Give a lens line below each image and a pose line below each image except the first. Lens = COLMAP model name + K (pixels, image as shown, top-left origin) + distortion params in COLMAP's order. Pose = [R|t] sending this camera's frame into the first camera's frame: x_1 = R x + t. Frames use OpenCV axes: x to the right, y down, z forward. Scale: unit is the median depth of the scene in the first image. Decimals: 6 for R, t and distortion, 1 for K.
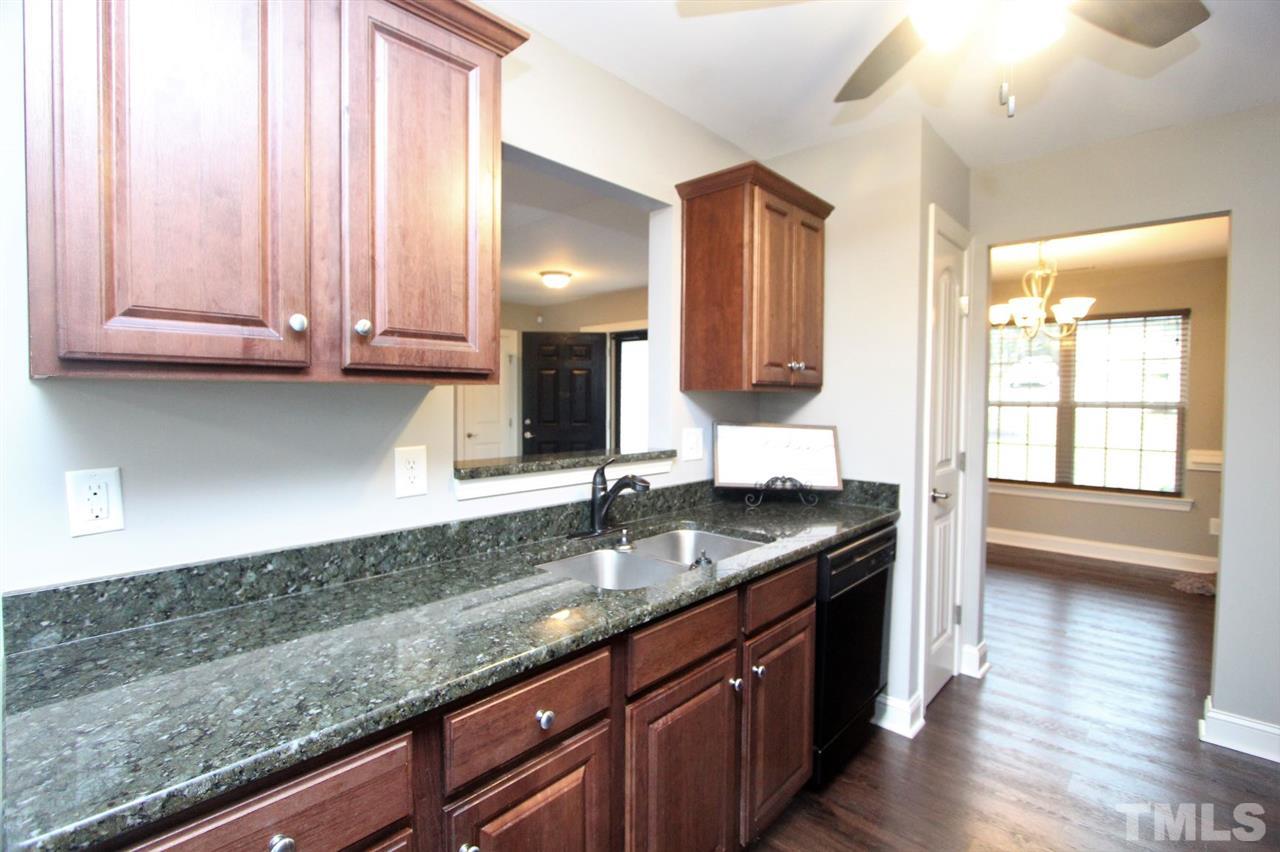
lens RADIAL K [[588.1, 0, 628.5], [0, 588.1, 417.8], [0, 0, 1]] dist [-0.015876, 0.000817]
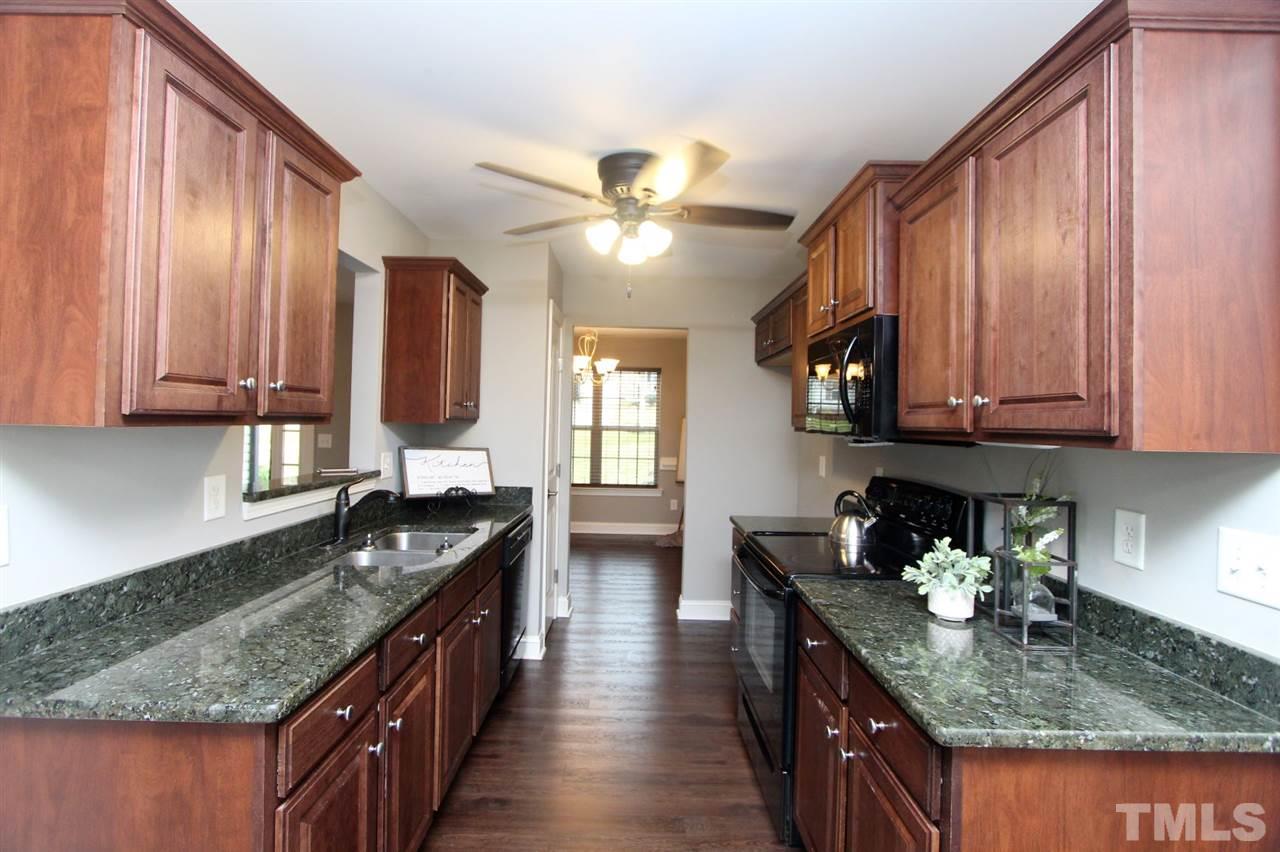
lens RADIAL K [[588.1, 0, 636.2], [0, 588.1, 423.1], [0, 0, 1]] dist [-0.015876, 0.000817]
pose [[0.730726, 0.009503, 0.682604, -0.437596], [0.004135, 0.999823, -0.018346, -0.022661], [-0.682658, 0.016229, 0.730558, -0.311618]]
